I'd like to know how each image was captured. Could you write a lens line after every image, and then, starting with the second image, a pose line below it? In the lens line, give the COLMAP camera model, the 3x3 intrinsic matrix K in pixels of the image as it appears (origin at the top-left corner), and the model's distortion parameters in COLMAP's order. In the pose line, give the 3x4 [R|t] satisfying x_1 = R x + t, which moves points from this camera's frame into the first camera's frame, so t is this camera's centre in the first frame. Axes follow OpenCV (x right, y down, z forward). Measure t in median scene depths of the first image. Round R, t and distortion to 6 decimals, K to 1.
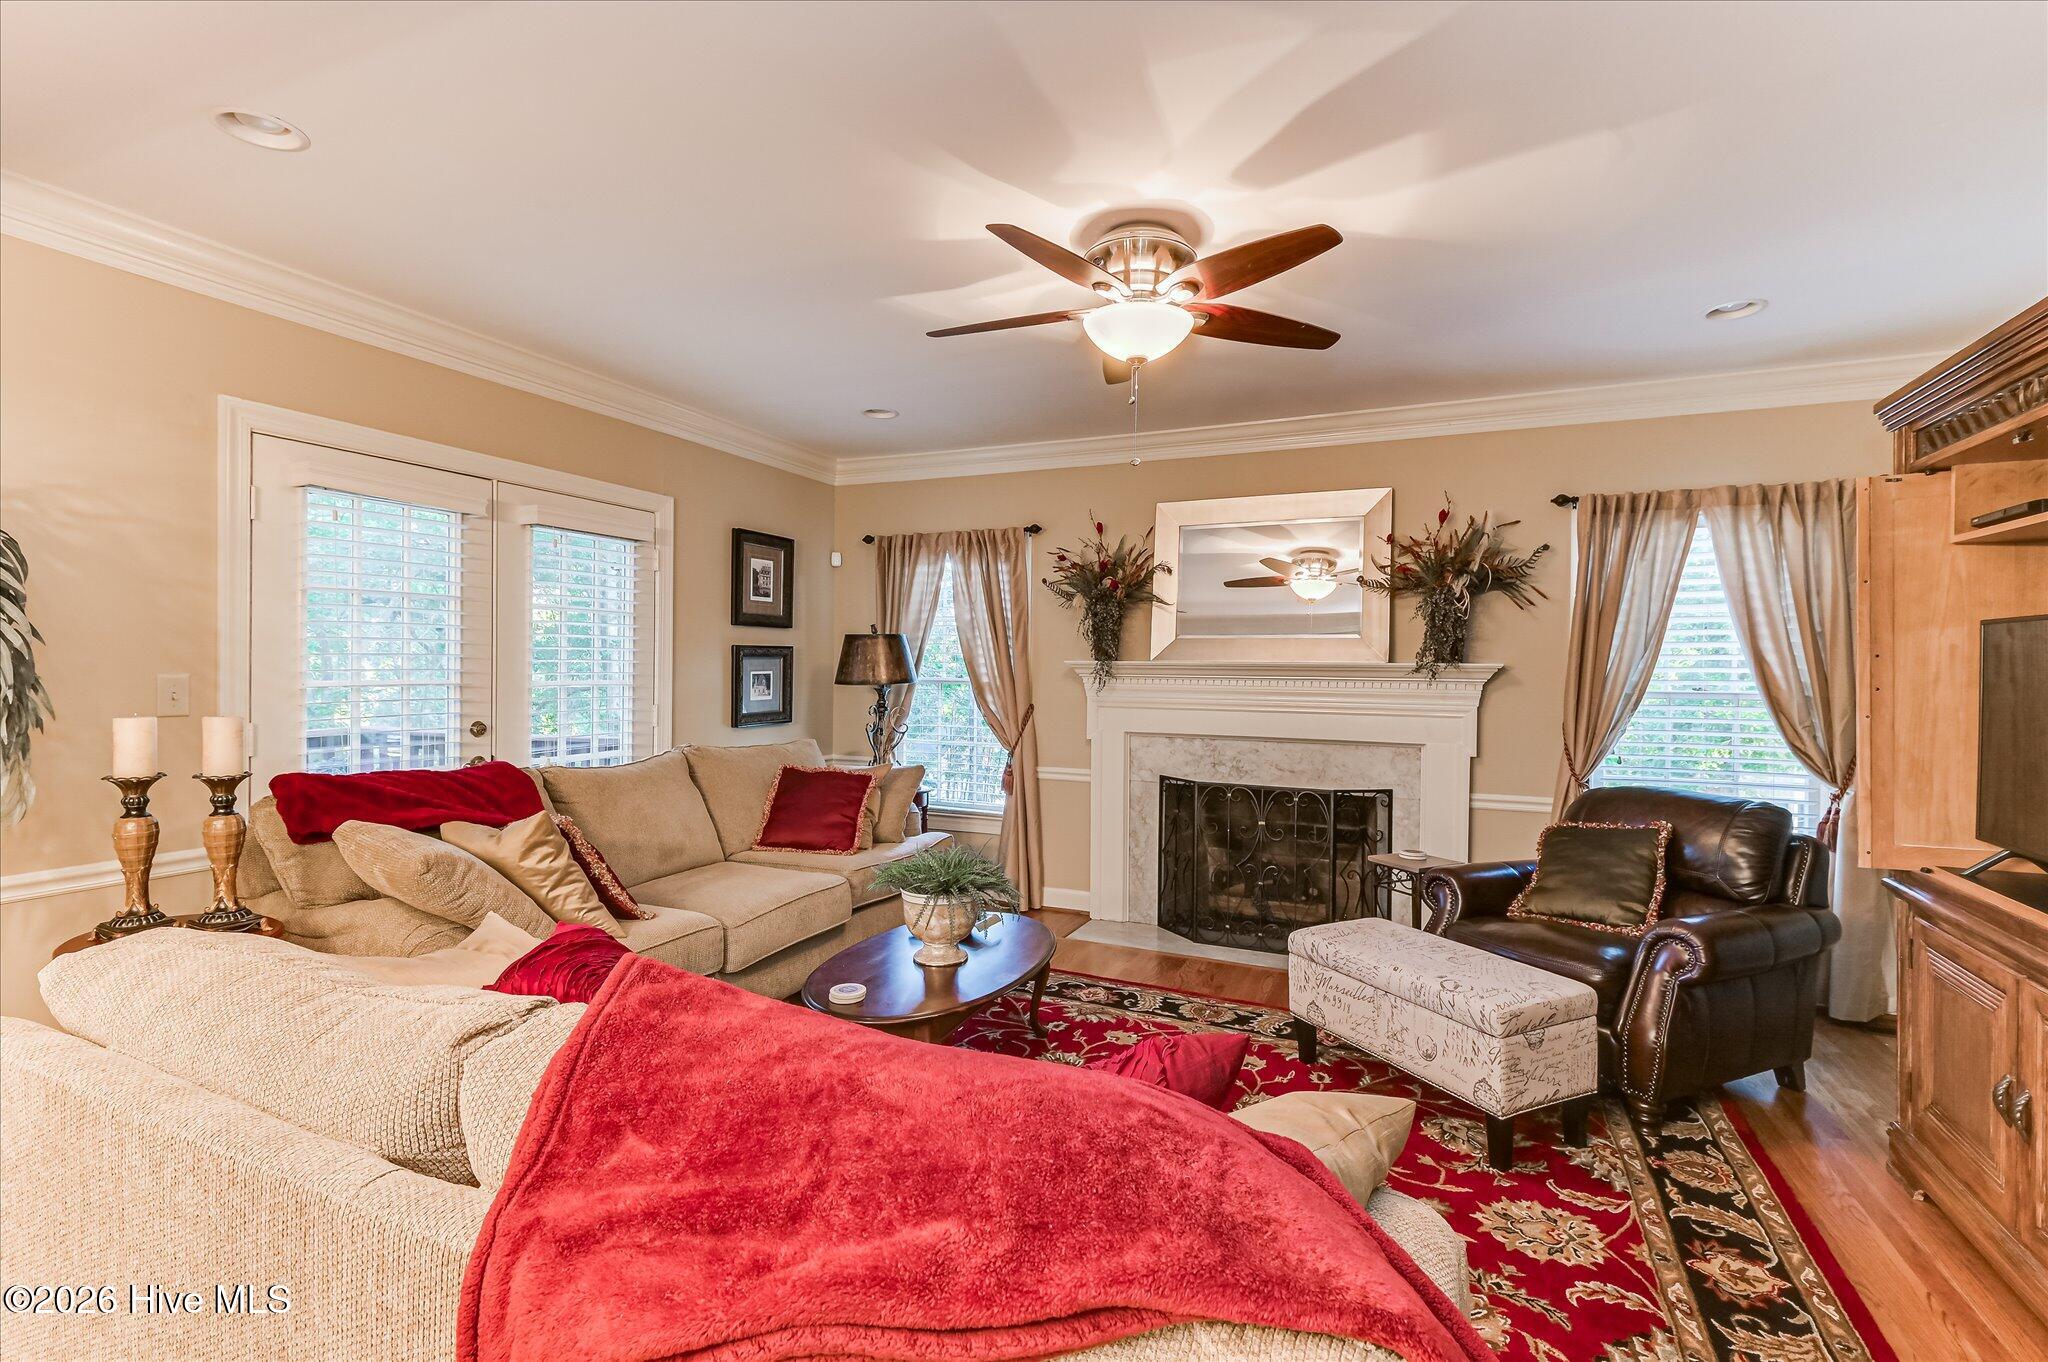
lens RADIAL K [[919.9, 0, 1026.4], [0, 919.9, 688.2], [0, 0, 1]] dist [0.052203, -0.028879]
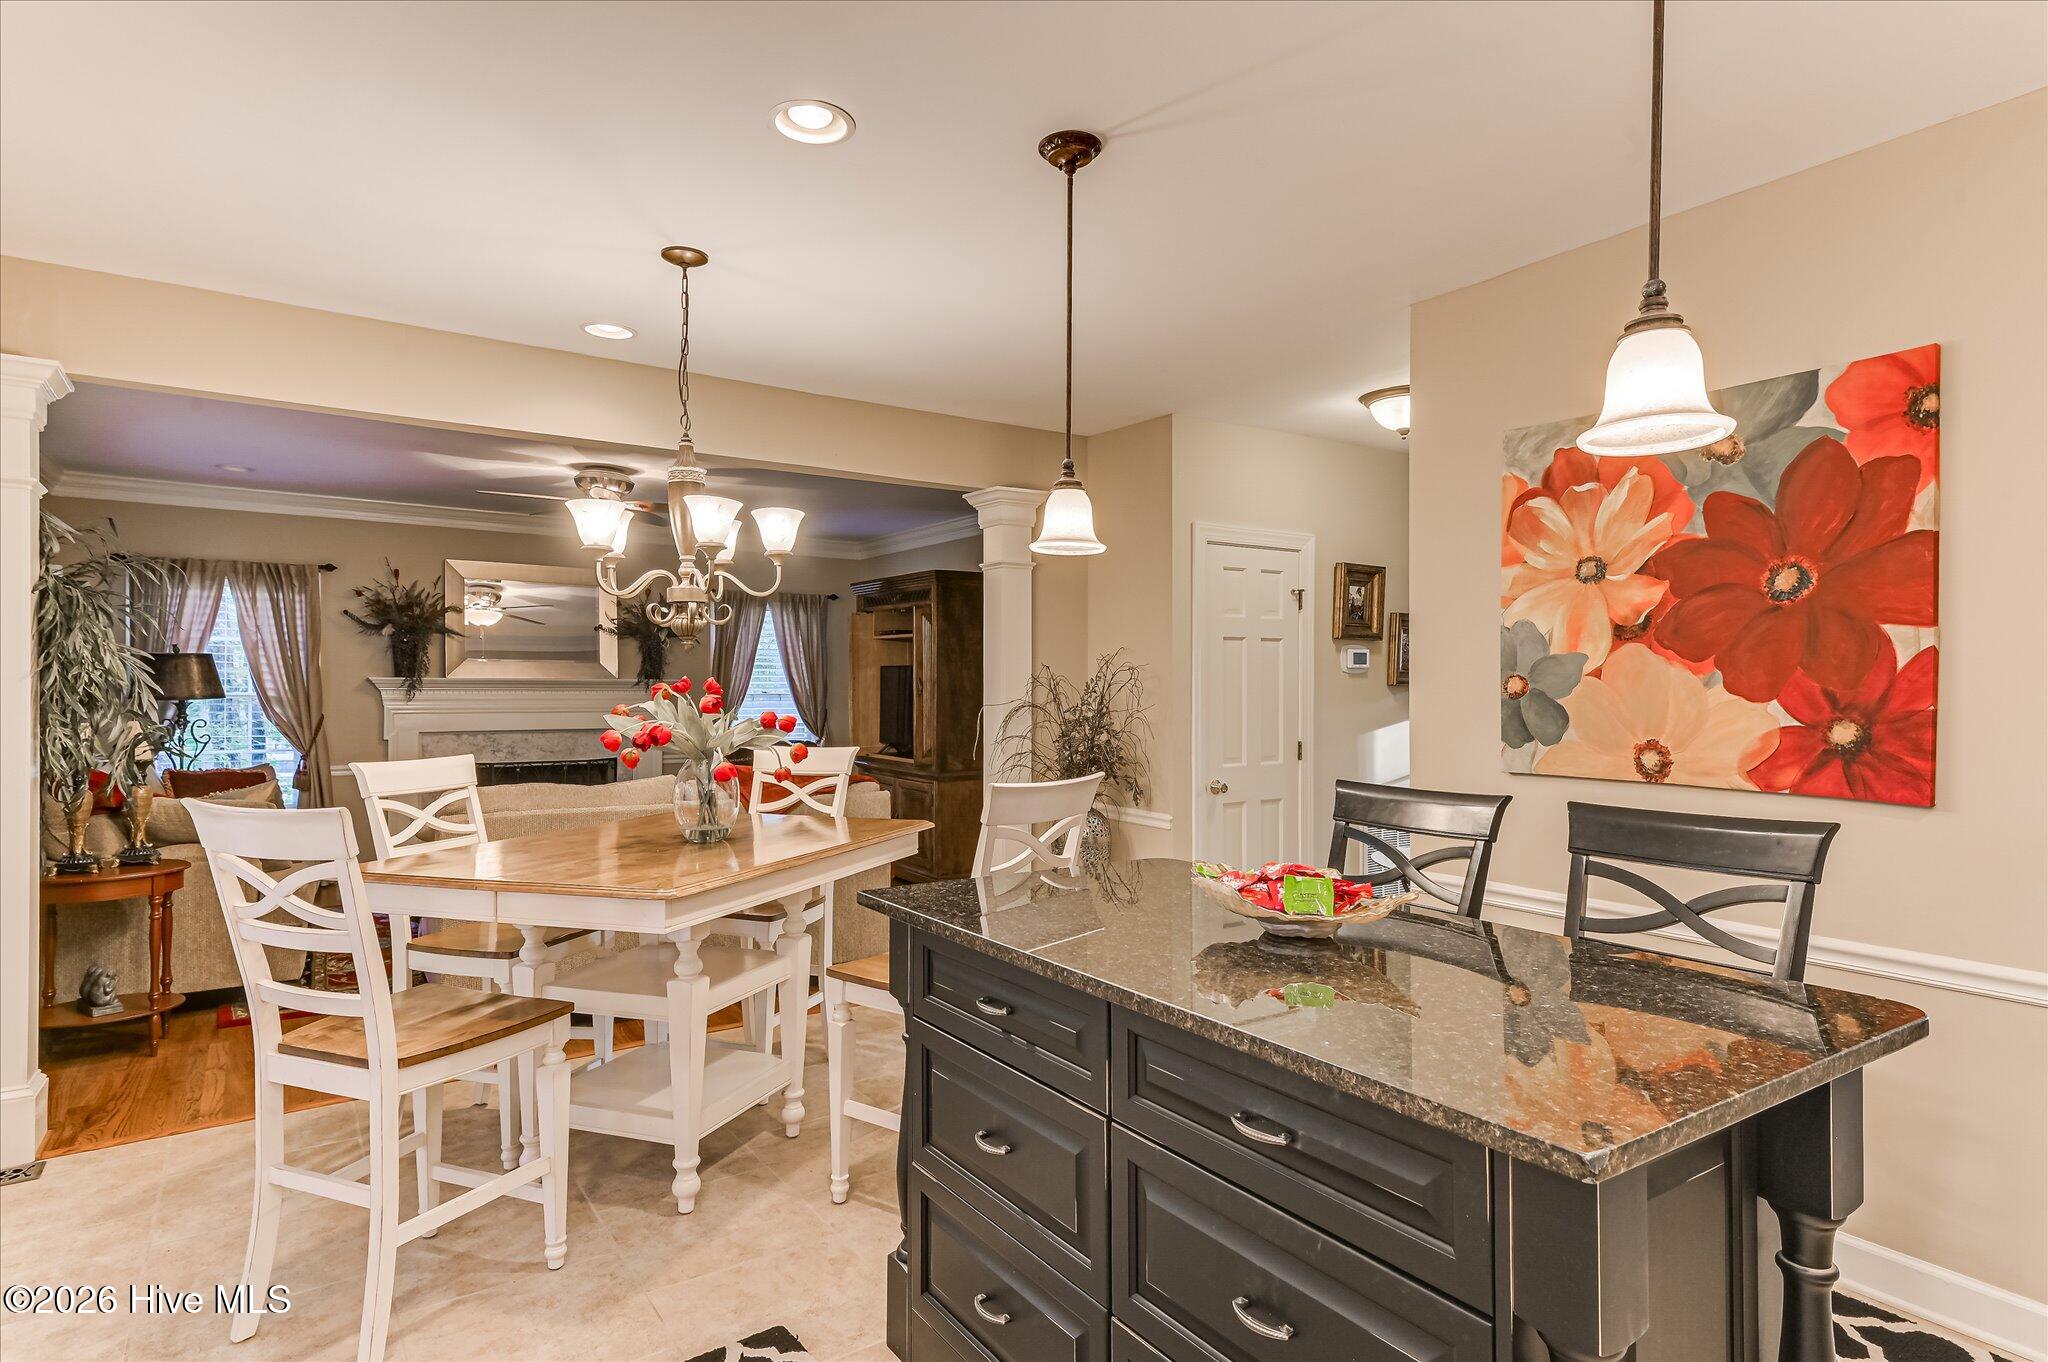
lens RADIAL K [[1083.2, 0, 1024.0], [0, 1083.2, 681.0], [0, 0, 1]] dist [0.001016, -0.000150]
pose [[0.529670, -0.005575, 0.848186, -0.744450], [0.018820, 0.999809, -0.005181, -0.000462], [-0.847995, 0.018707, 0.529674, -0.536938]]
